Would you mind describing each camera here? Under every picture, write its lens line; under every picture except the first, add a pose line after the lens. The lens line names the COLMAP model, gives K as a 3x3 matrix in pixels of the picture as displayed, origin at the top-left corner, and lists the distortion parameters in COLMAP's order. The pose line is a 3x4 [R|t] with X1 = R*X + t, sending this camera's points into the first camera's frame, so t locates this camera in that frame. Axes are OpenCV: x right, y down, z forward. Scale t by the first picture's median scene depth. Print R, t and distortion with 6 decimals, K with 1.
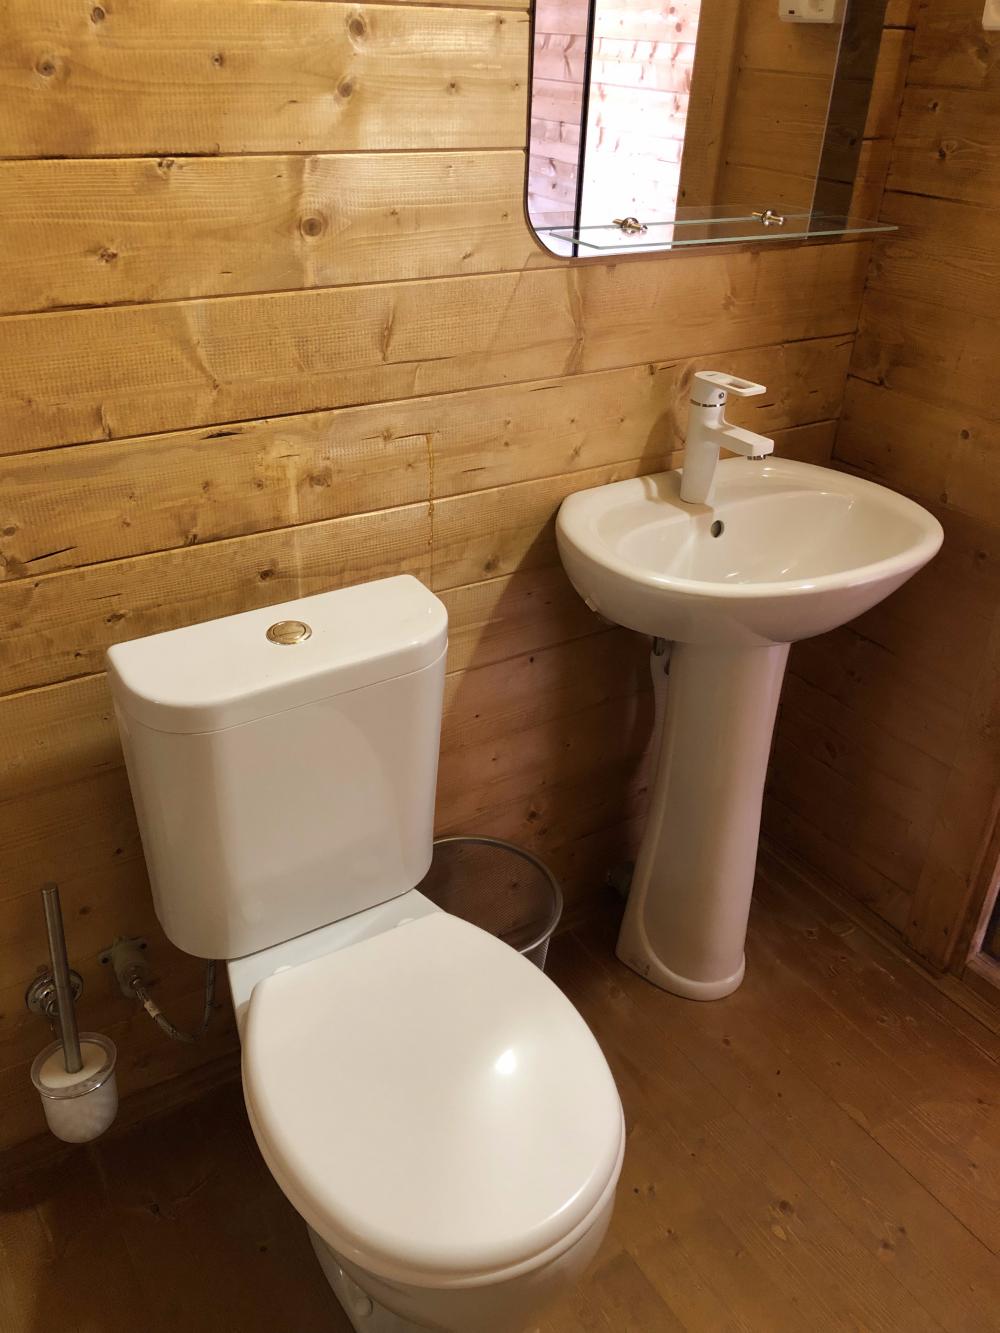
lens RADIAL K [[1080.2, 0, 500.0], [0, 1080.2, 666.5], [0, 0, 1]] dist [0.046278, -0.072328]
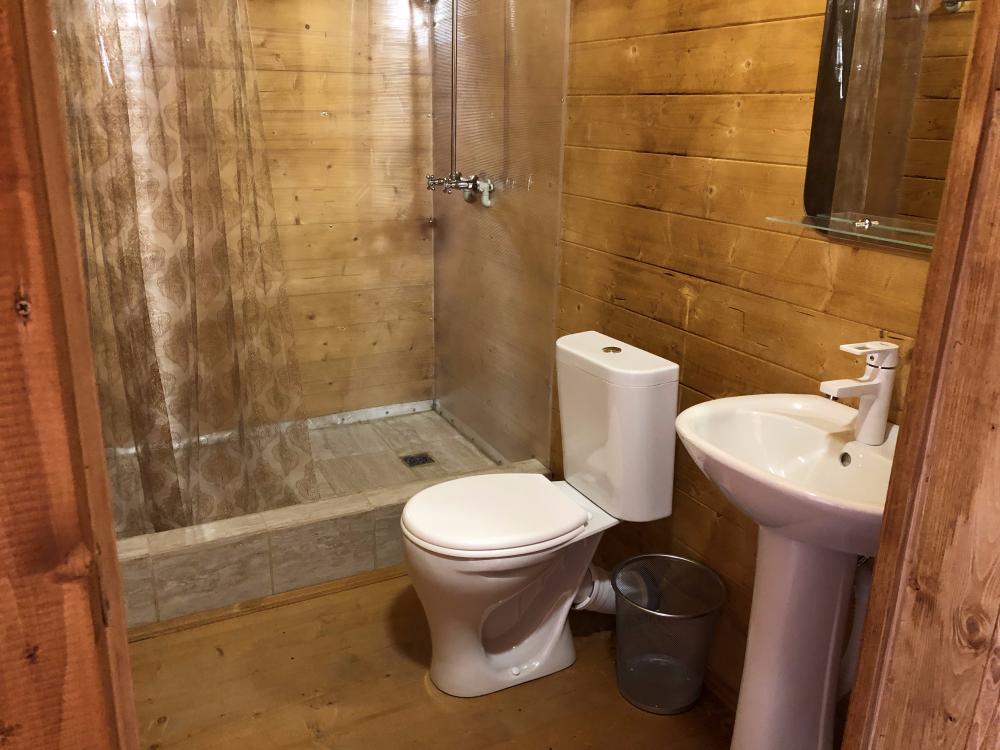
lens RADIAL K [[810.4, 0, 496.5], [0, 810.4, 356.9], [0, 0, 1]] dist [0.046278, -0.072328]
pose [[-0.087389, 0.252001, -0.963773, 1.421532], [-0.534615, 0.804484, 0.258827, -0.322830], [0.840565, 0.537866, 0.064421, 0.701712]]
